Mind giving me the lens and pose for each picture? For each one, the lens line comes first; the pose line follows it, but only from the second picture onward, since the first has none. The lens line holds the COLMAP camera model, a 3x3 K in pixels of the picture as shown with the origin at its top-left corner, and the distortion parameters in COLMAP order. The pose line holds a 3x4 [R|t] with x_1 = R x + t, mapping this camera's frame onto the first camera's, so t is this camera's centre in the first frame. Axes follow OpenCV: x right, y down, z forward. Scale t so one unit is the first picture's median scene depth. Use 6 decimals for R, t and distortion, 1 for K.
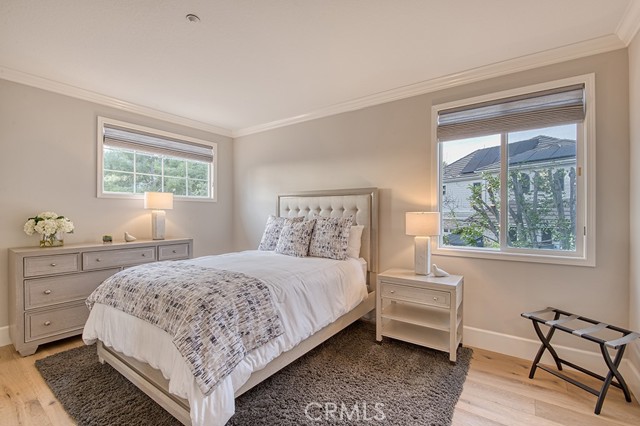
lens RADIAL K [[282.7, 0, 320.0], [0, 282.7, 213.0], [0, 0, 1]] dist [-0.001774, -0.000365]
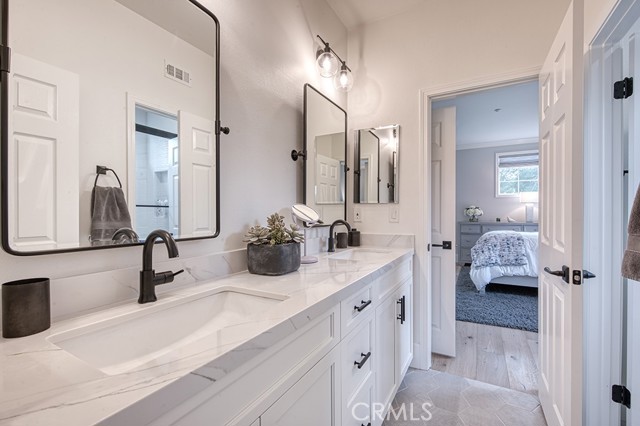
lens RADIAL K [[282.7, 0, 320.0], [0, 282.7, 213.0], [0, 0, 1]] dist [-0.001774, -0.000365]
pose [[0.103653, 0.002418, -0.994611, 0.964433], [-0.002507, 0.999995, 0.002170, 0.047676], [0.994610, 0.002269, 0.103658, -0.346478]]
